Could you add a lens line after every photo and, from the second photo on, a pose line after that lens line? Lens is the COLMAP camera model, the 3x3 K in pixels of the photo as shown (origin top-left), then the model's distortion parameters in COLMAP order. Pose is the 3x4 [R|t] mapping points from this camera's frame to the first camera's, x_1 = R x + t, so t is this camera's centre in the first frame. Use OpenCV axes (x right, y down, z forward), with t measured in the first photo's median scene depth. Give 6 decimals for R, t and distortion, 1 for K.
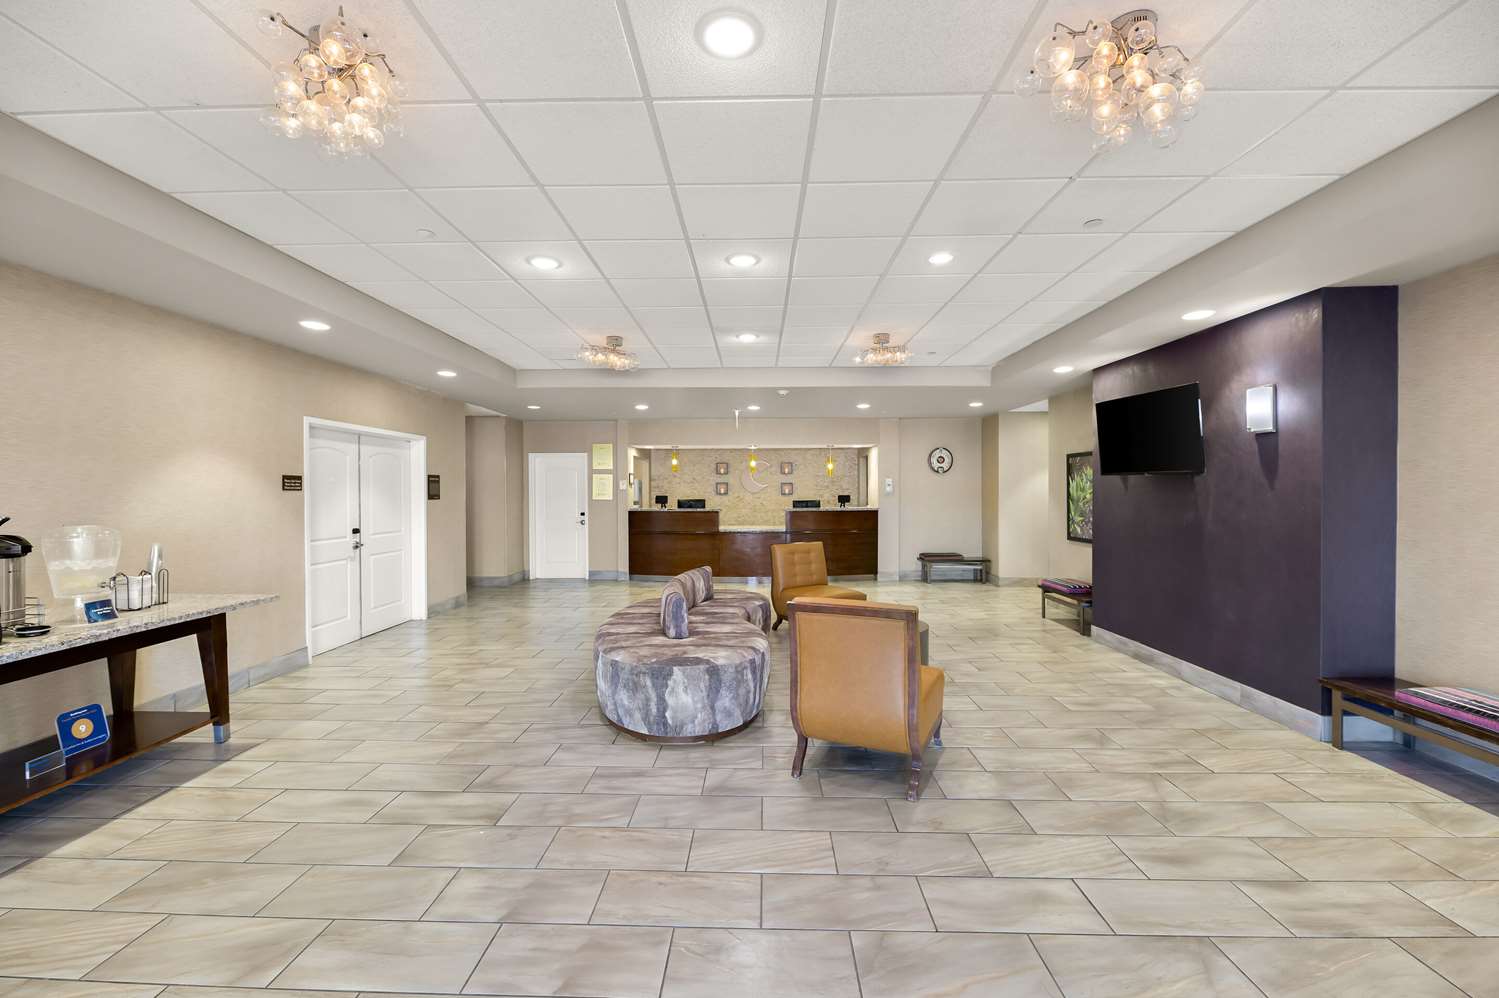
lens RADIAL K [[606.6, 0, 741.7], [0, 606.6, 499.6], [0, 0, 1]] dist [-0.000809, -0.001821]
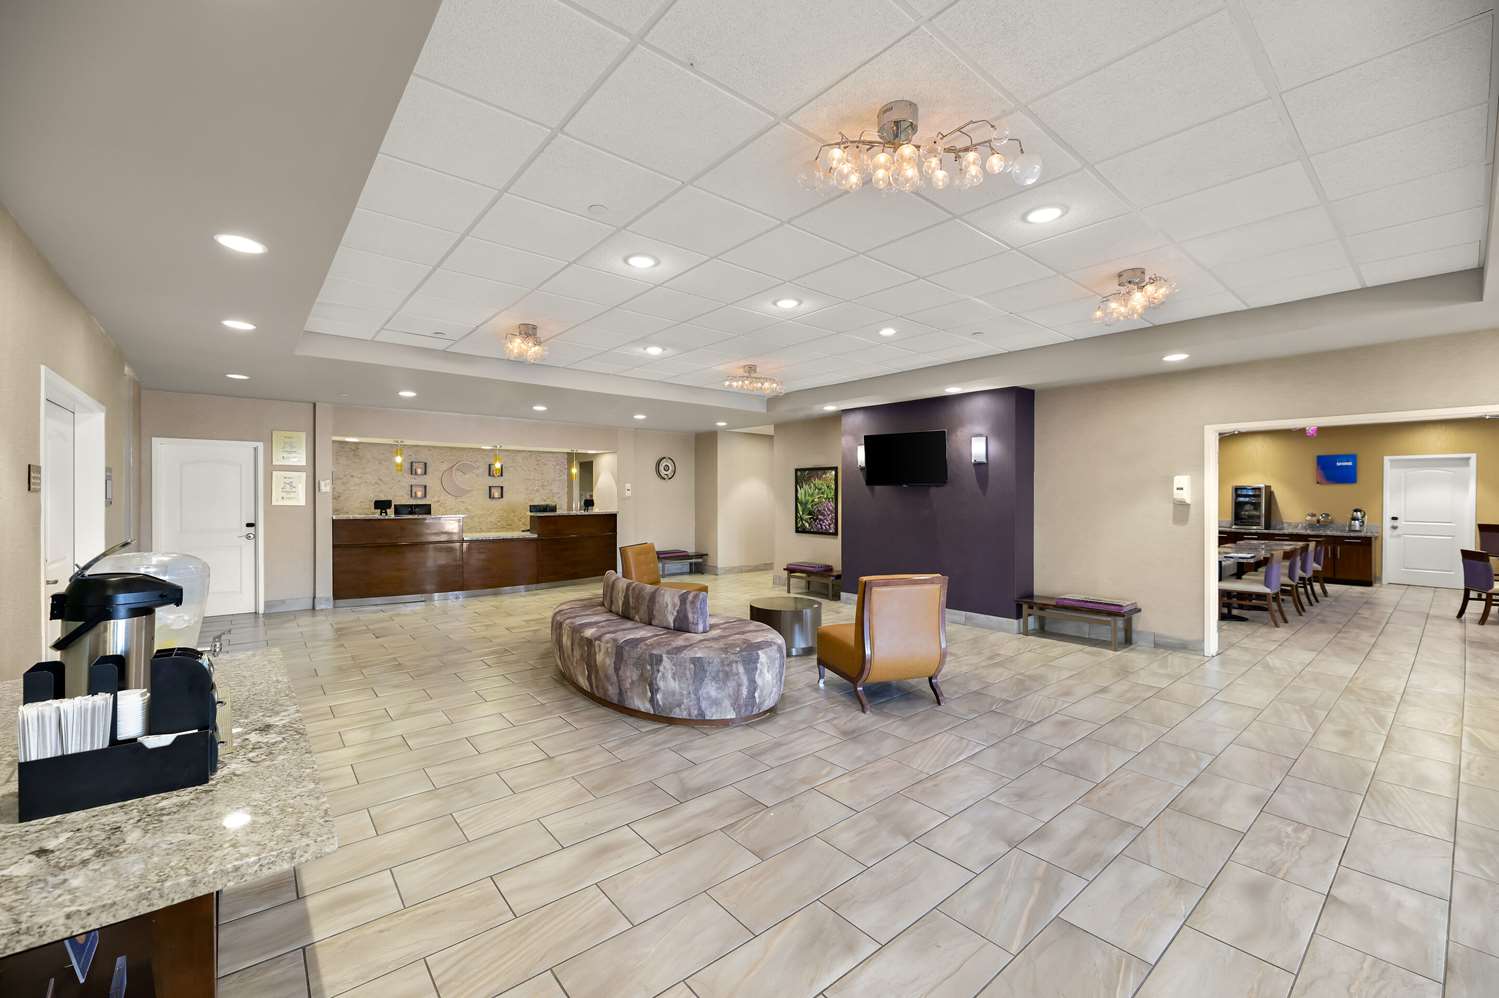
lens RADIAL K [[606.6, 0, 740.0], [0, 606.6, 496.1], [0, 0, 1]] dist [-0.000809, -0.001821]
pose [[0.751976, 0.003387, 0.659182, -0.733855], [0.005008, 0.999929, -0.010851, -0.000914], [-0.659171, 0.011461, 0.751905, 0.140507]]
